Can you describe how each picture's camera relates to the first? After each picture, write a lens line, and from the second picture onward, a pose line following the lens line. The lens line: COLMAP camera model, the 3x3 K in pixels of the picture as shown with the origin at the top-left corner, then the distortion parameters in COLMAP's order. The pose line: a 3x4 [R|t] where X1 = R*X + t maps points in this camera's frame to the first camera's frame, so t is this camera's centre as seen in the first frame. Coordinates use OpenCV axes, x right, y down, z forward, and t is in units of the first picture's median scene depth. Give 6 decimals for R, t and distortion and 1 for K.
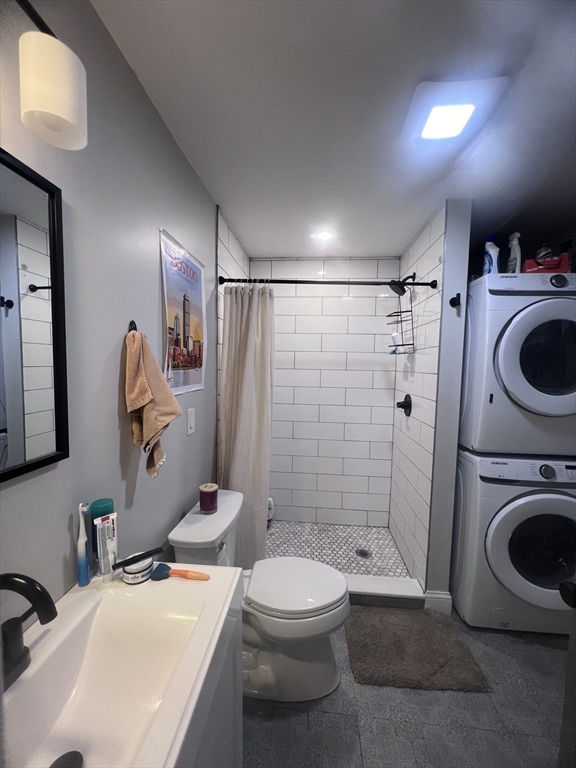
lens RADIAL K [[308.0, 0, 288.2], [0, 308.0, 383.7], [0, 0, 1]] dist [-0.002315, 0.000213]
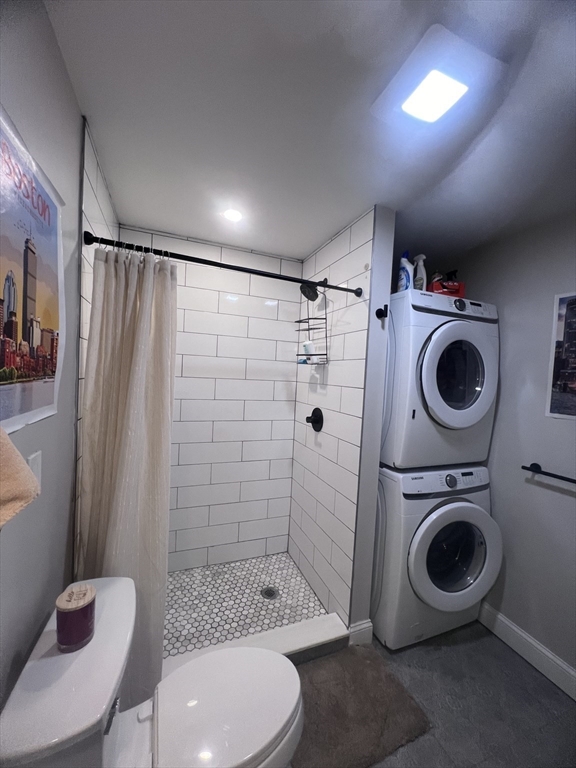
lens RADIAL K [[308.0, 0, 288.3], [0, 308.0, 384.7], [0, 0, 1]] dist [-0.002315, 0.000213]
pose [[0.896003, 0.009981, 0.443936, -0.132615], [-0.005011, 0.999911, -0.012368, -0.030382], [-0.444020, 0.008857, 0.895973, 0.266690]]
